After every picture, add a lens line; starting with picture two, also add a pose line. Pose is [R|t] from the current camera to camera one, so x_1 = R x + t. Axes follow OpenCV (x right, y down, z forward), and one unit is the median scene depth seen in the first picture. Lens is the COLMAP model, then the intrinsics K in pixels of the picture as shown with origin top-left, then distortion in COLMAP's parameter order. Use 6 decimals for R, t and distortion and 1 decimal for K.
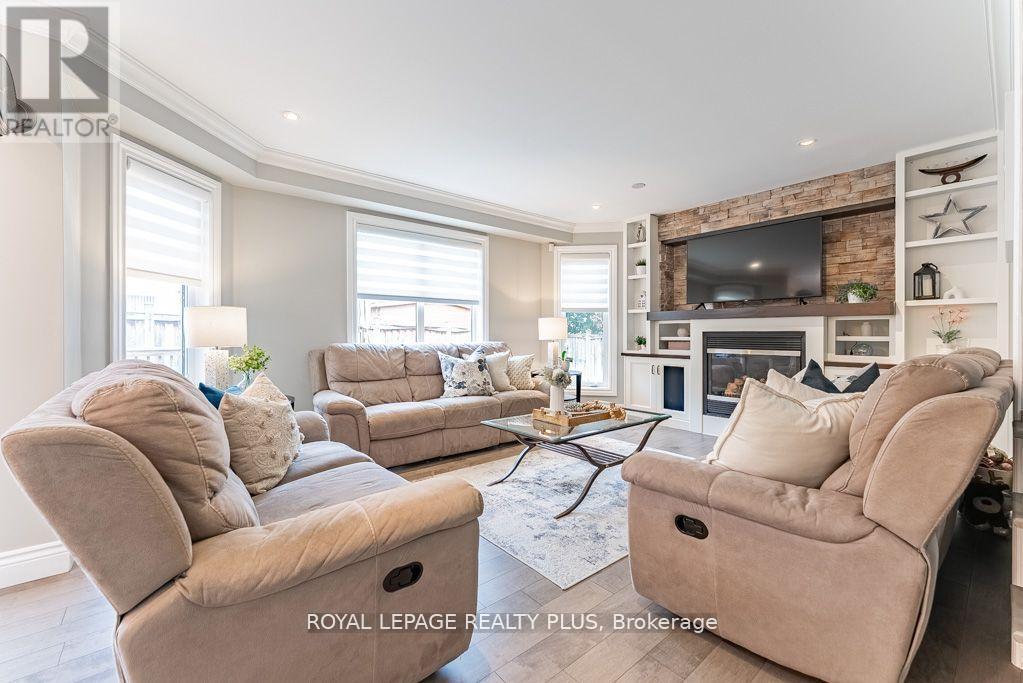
lens RADIAL K [[424.8, 0, 507.2], [0, 424.8, 338.2], [0, 0, 1]] dist [-0.011286, -0.000114]
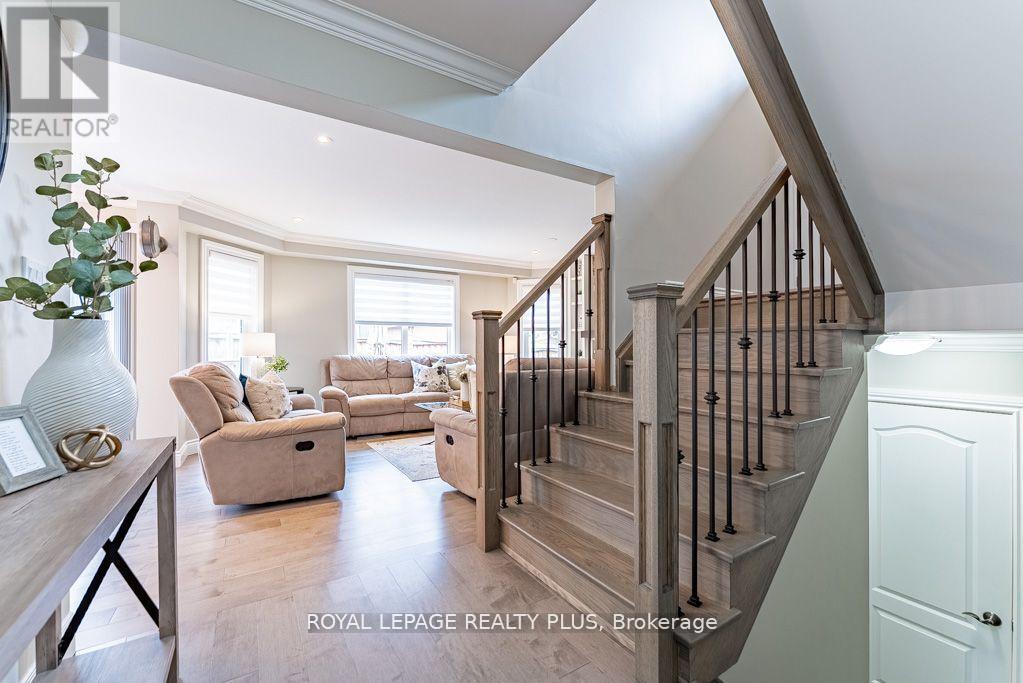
lens RADIAL K [[425.2, 0, 512.3], [0, 425.2, 347.0], [0, 0, 1]] dist [0.000274, 0.000099]
pose [[0.991875, -0.004116, -0.127153, 0.375108], [0.002439, 0.999908, -0.013349, 0.005439], [0.127196, 0.012931, 0.991793, -0.388996]]
